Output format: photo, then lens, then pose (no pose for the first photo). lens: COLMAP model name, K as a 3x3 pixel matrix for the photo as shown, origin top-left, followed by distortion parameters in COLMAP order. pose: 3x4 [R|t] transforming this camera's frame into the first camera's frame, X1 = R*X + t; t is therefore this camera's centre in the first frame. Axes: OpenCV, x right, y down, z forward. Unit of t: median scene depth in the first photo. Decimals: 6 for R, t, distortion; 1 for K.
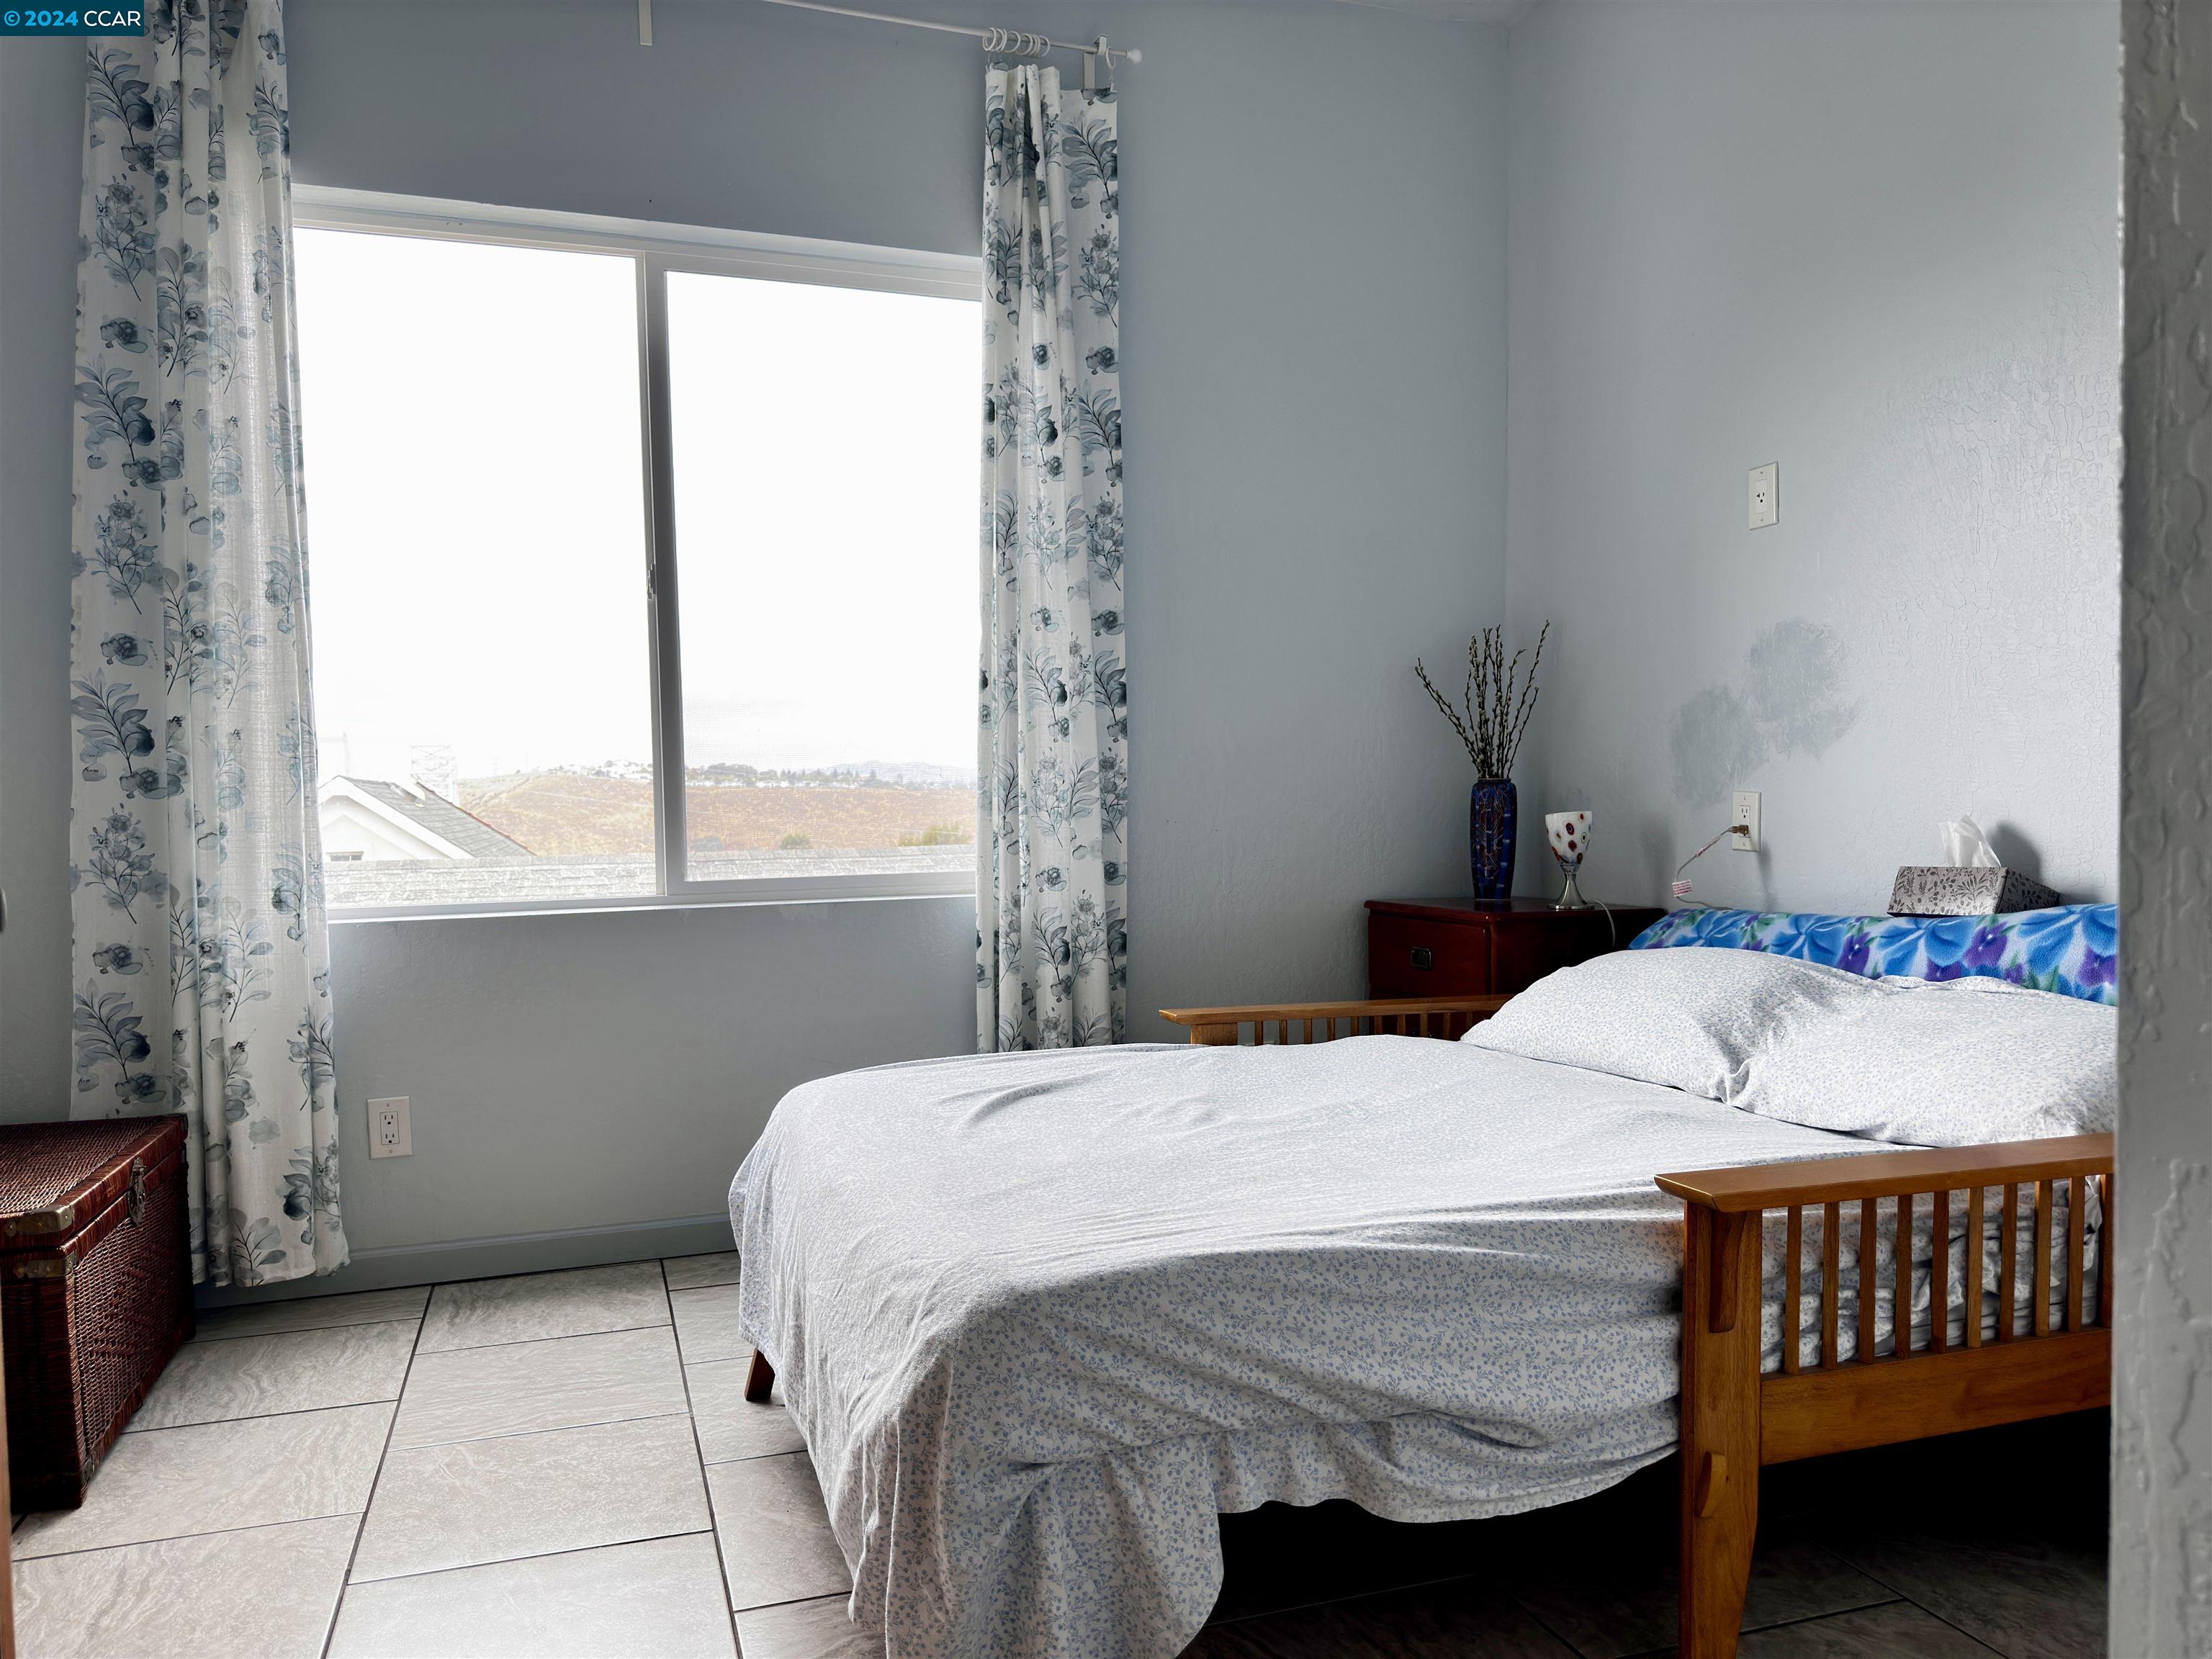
lens RADIAL K [[1540.9, 0, 1106.7], [0, 1540.9, 843.4], [0, 0, 1]] dist [-0.005198, -0.006166]
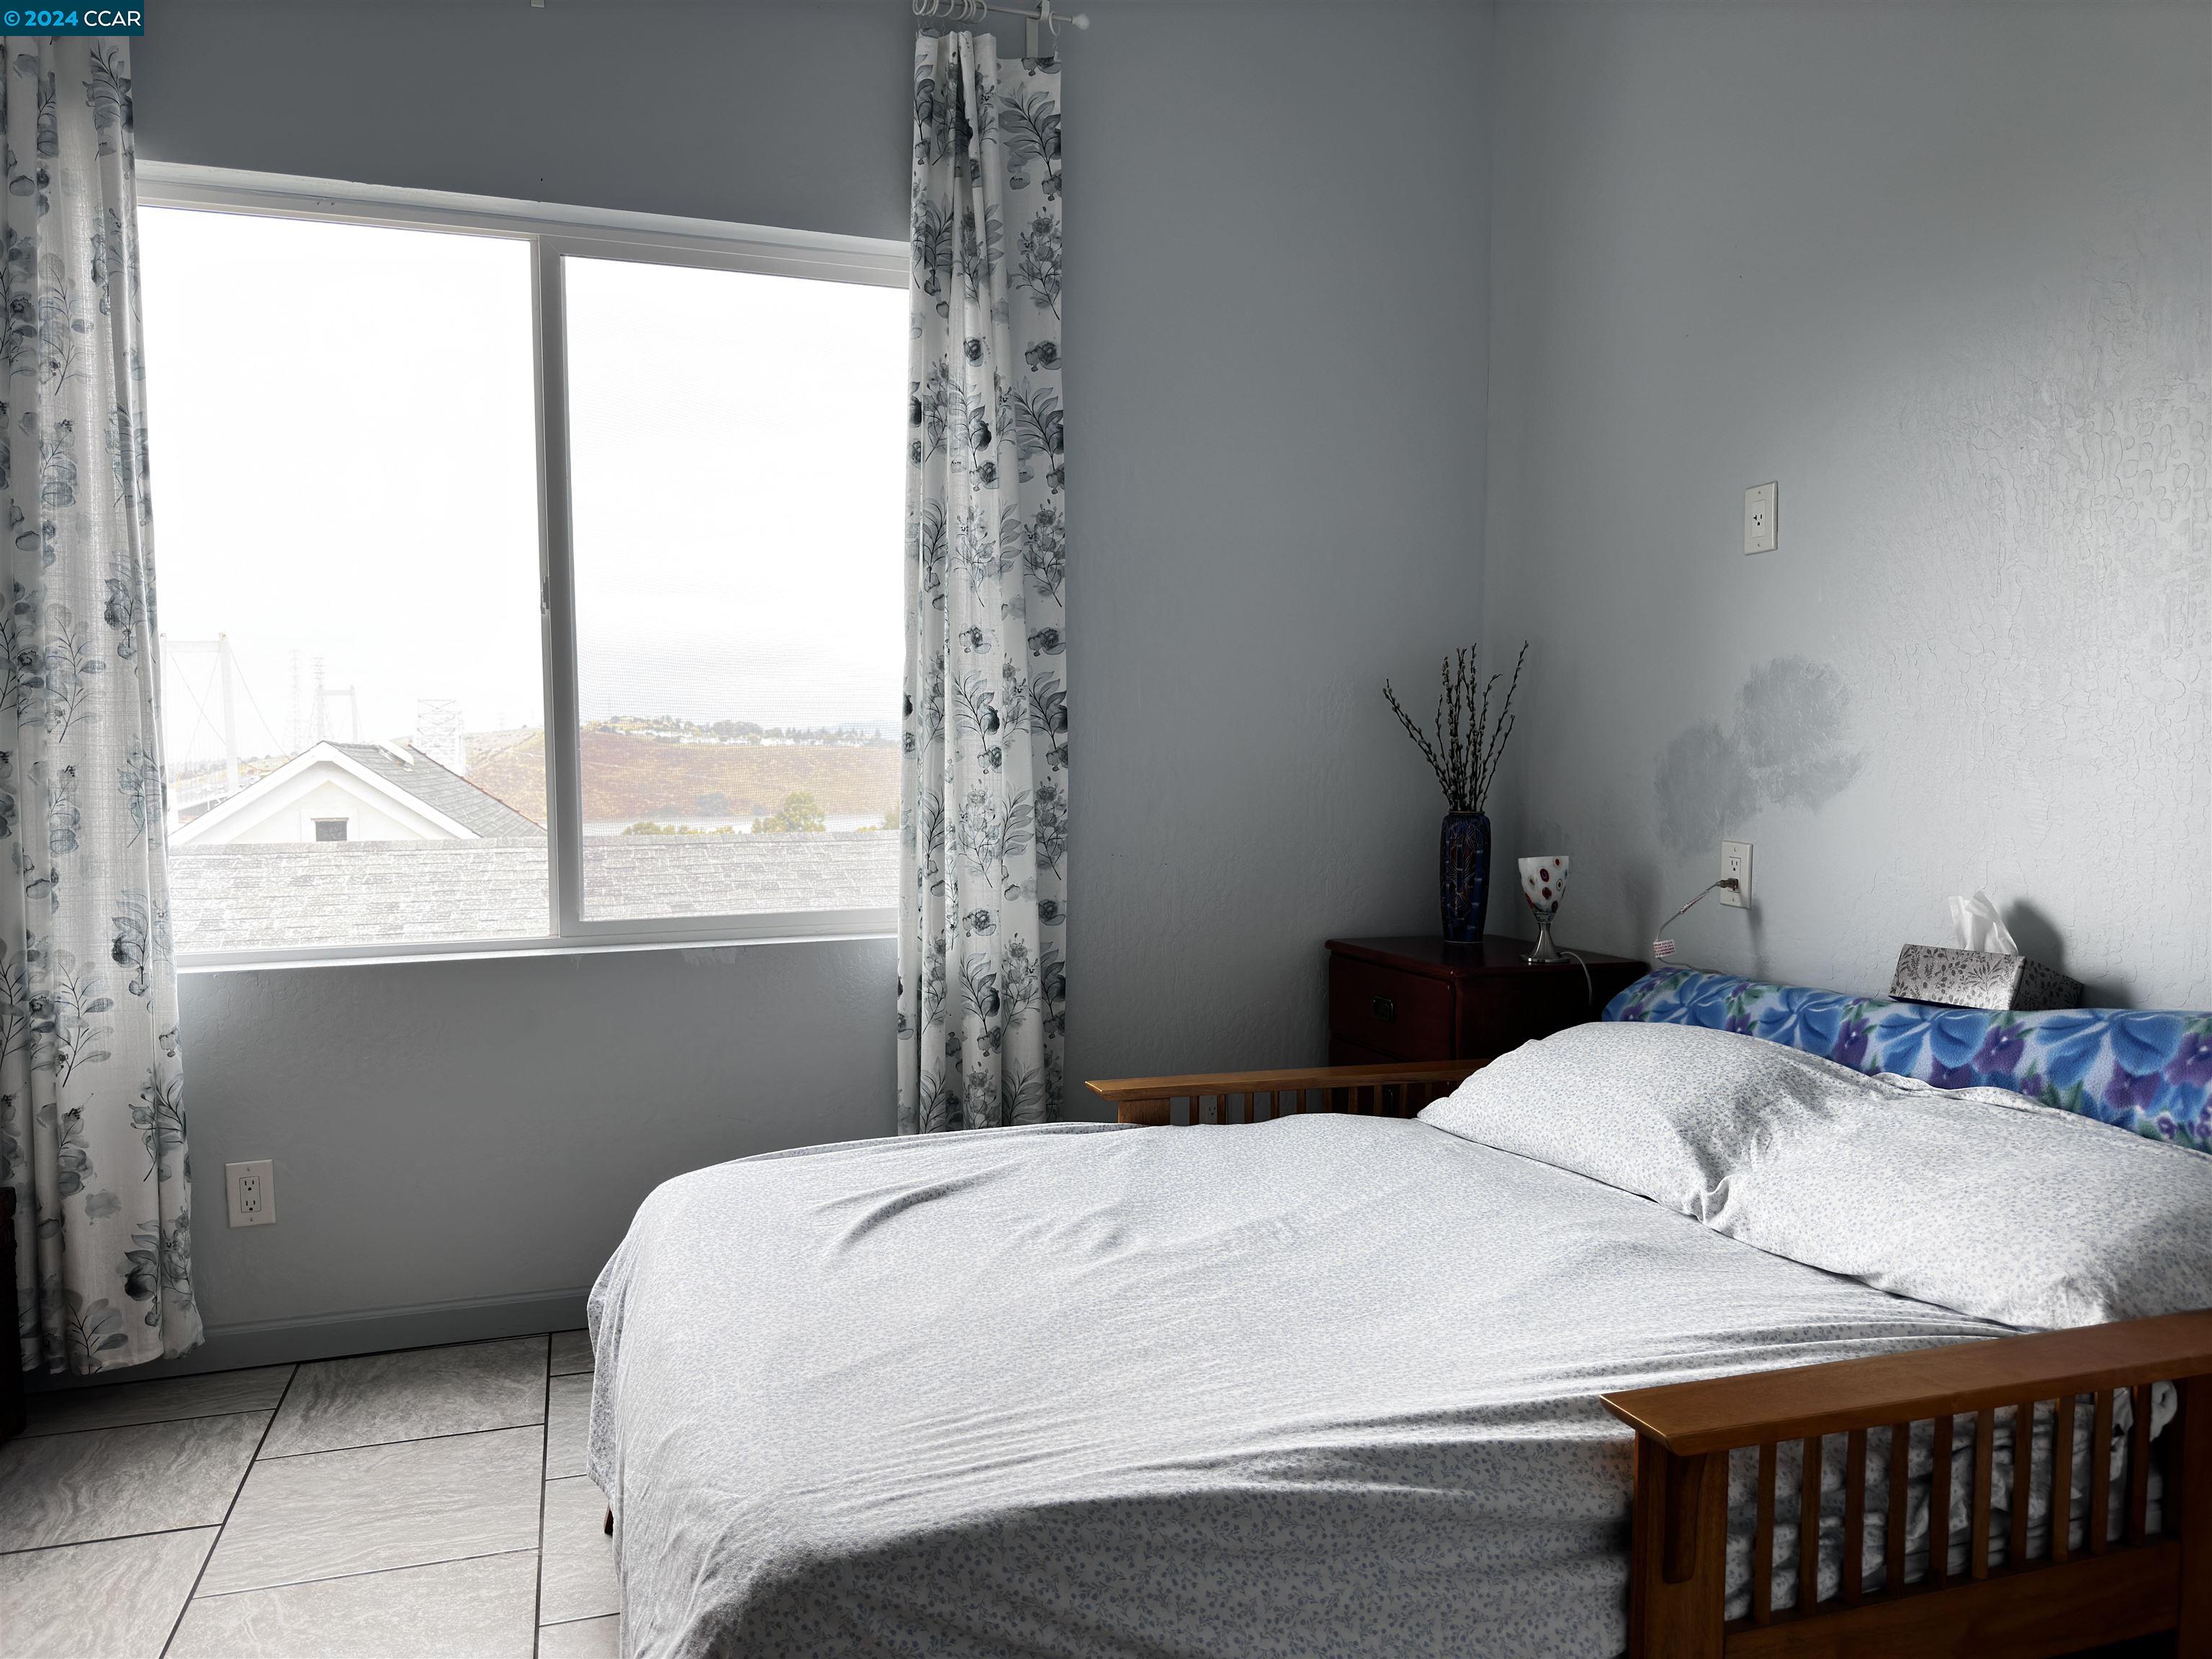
lens RADIAL K [[1540.9, 0, 1100.1], [0, 1540.9, 831.9], [0, 0, 1]] dist [-0.005198, -0.006166]
pose [[0.999929, 0.010435, -0.005701, 0.048405], [-0.010333, 0.999790, 0.017674, -0.057546], [0.005884, -0.017614, 0.999828, 0.095826]]
